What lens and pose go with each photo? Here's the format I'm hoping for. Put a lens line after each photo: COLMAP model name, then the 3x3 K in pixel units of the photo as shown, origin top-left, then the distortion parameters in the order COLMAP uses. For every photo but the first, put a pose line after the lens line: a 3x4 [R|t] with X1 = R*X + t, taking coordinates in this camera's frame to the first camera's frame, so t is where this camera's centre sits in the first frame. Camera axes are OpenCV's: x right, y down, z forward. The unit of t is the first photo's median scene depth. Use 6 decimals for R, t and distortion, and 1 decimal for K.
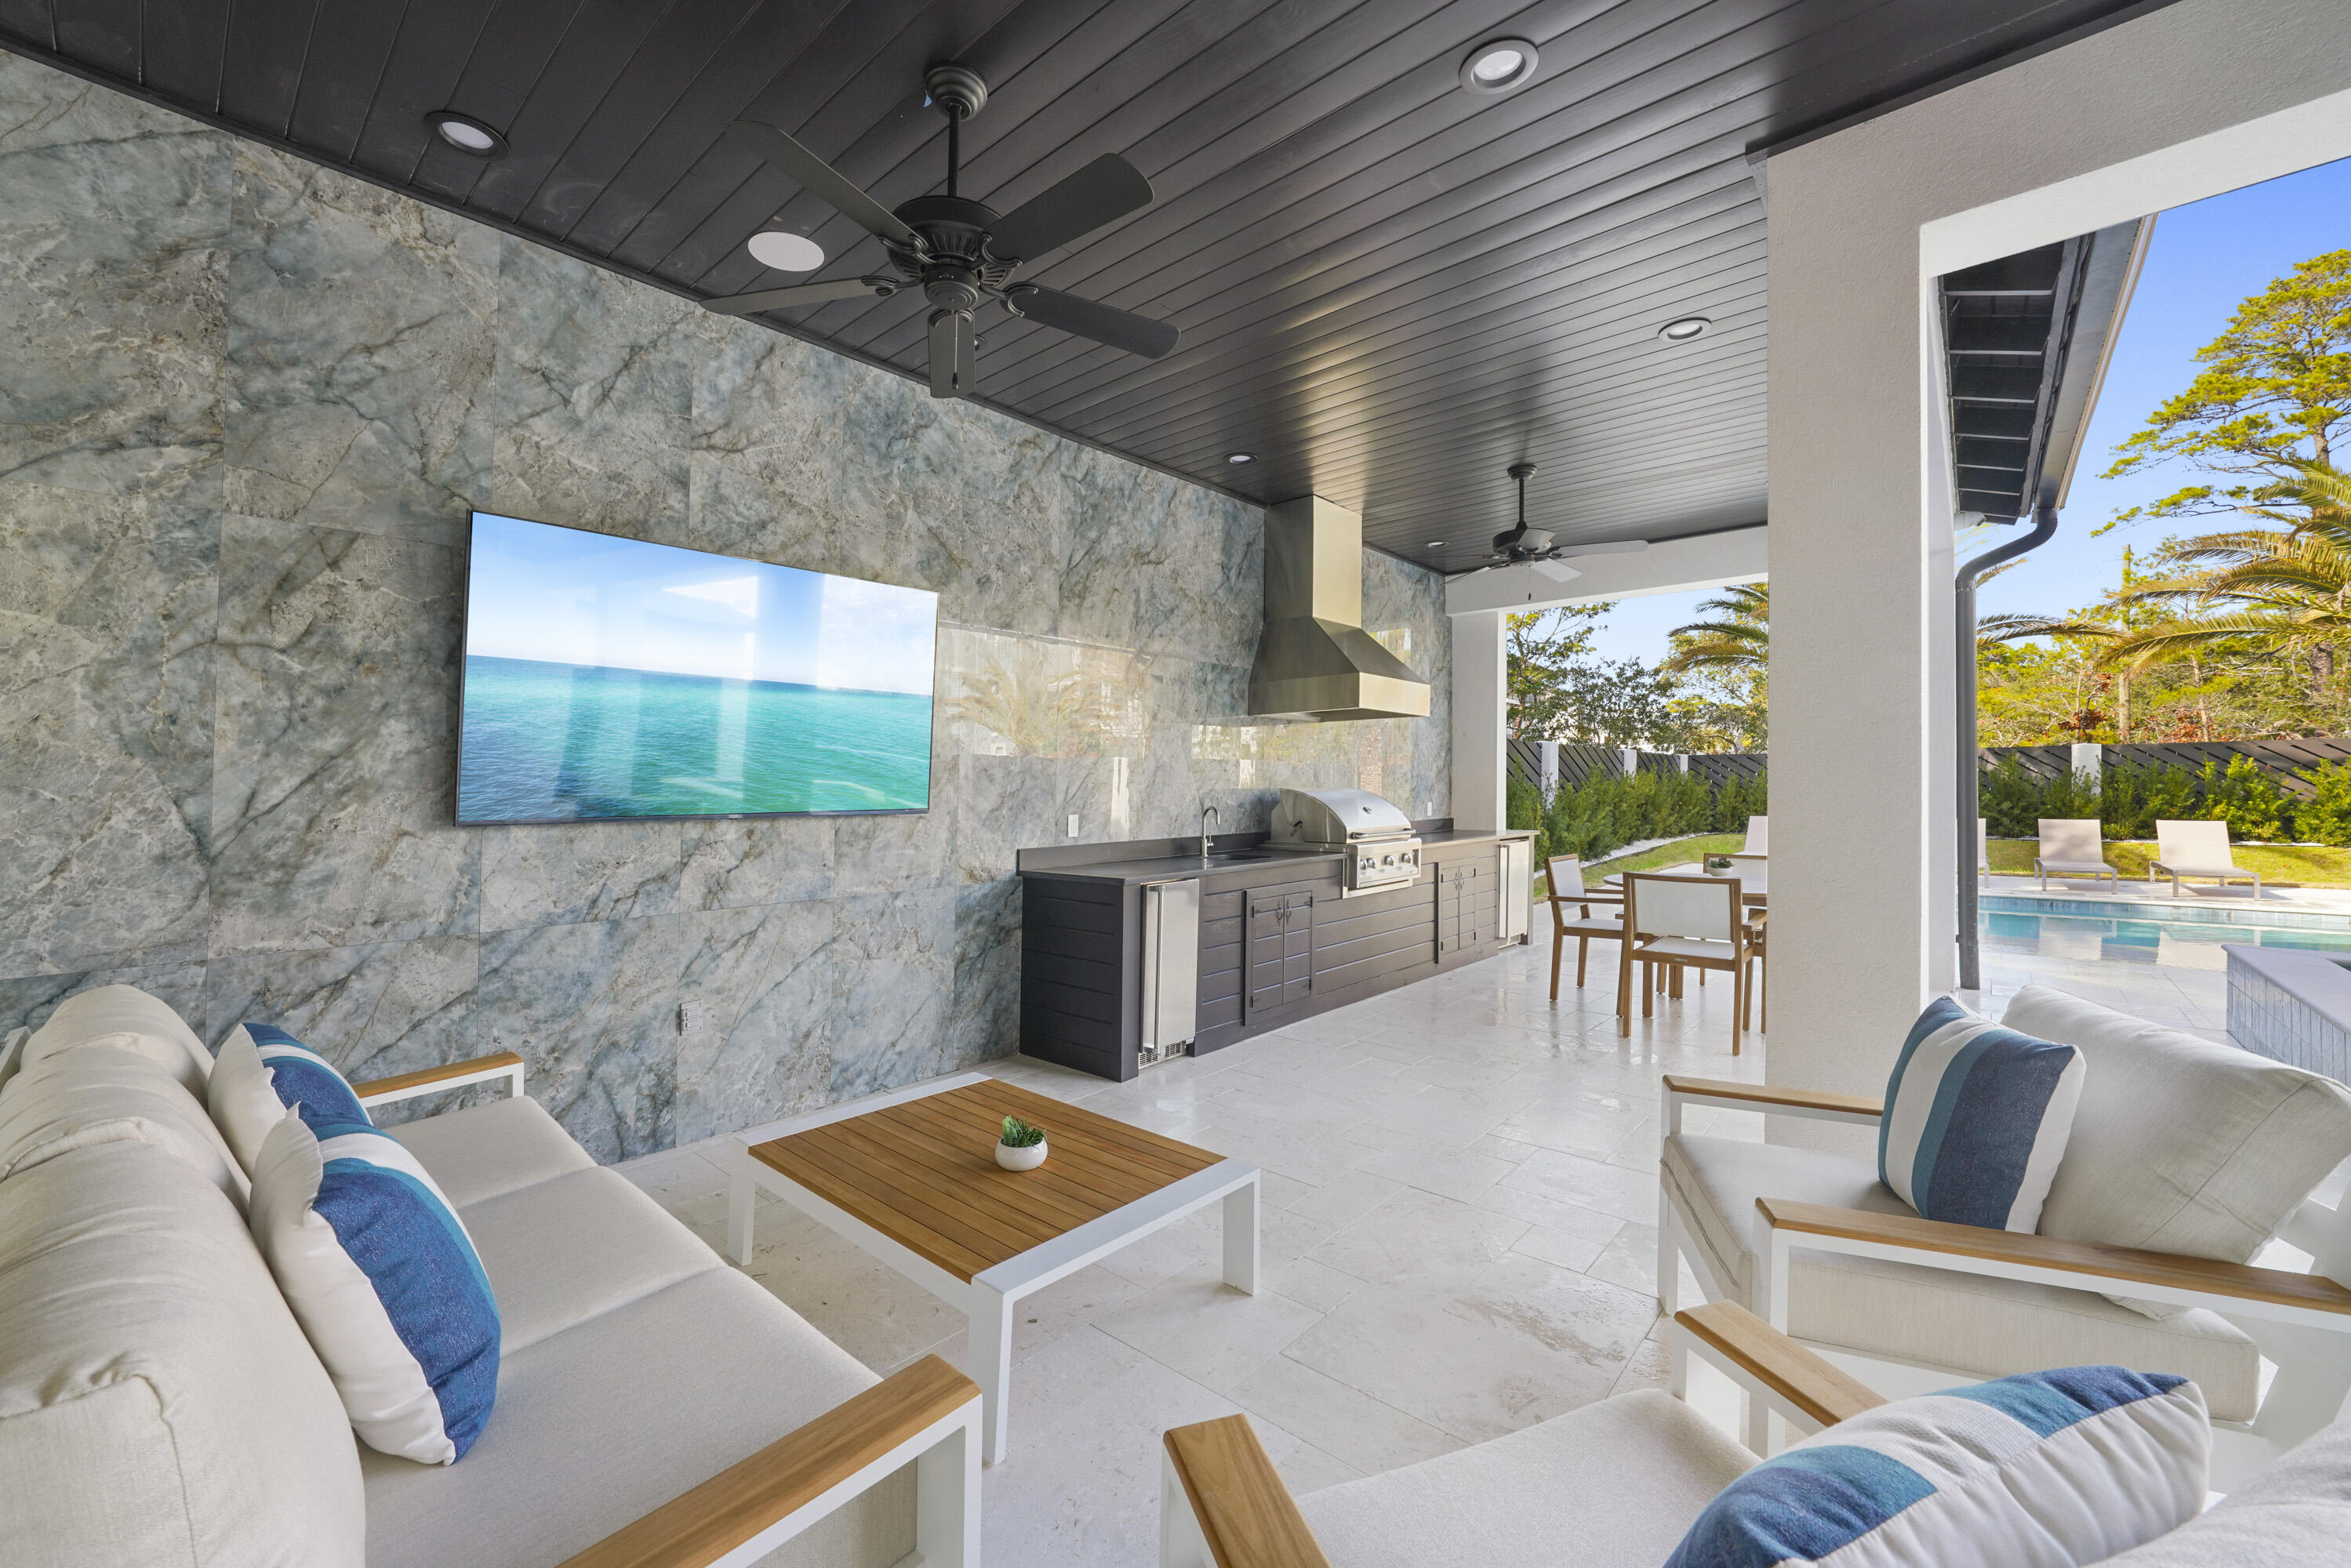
lens RADIAL K [[921.5, 0, 1179.8], [0, 921.5, 761.7], [0, 0, 1]] dist [-0.000286, 0.000819]
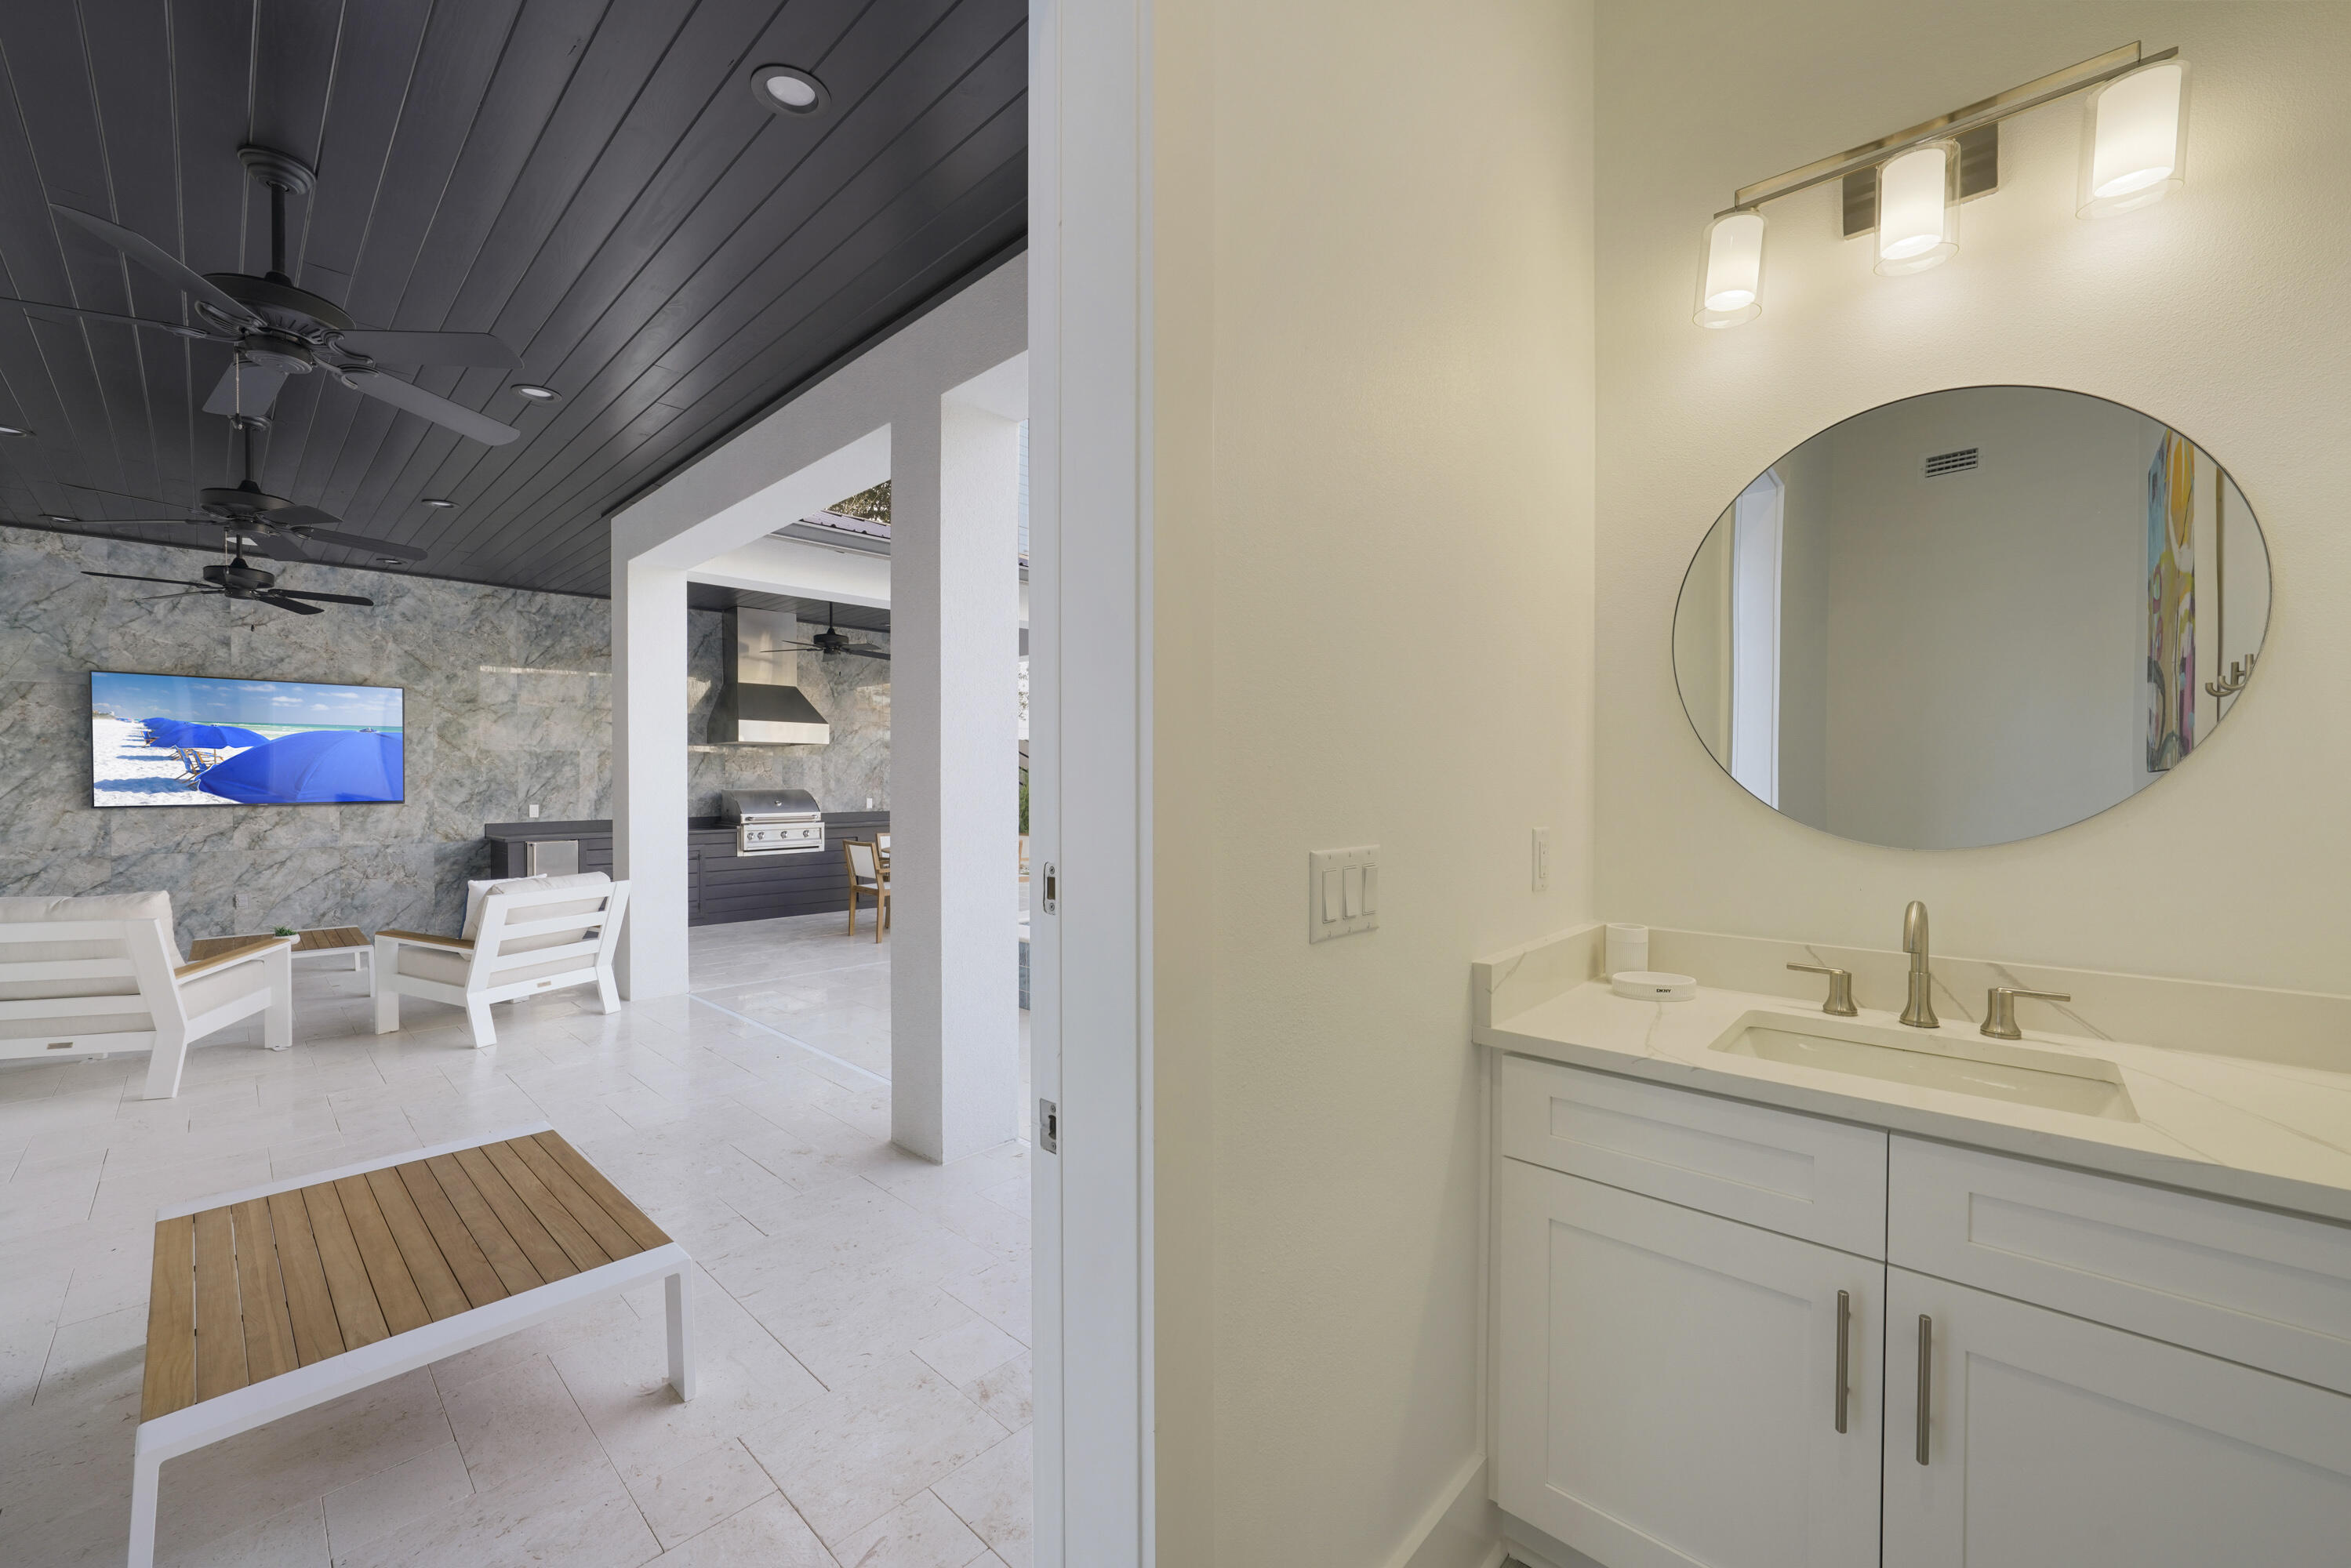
lens RADIAL K [[906.3, 0, 1175.1], [0, 906.3, 793.9], [0, 0, 1]] dist [-0.015089, 0.008820]
pose [[0.999249, -0.014165, -0.036070, 1.370009], [0.015166, 0.999503, 0.027626, 0.009310], [0.035661, -0.028153, 0.998967, -0.789604]]
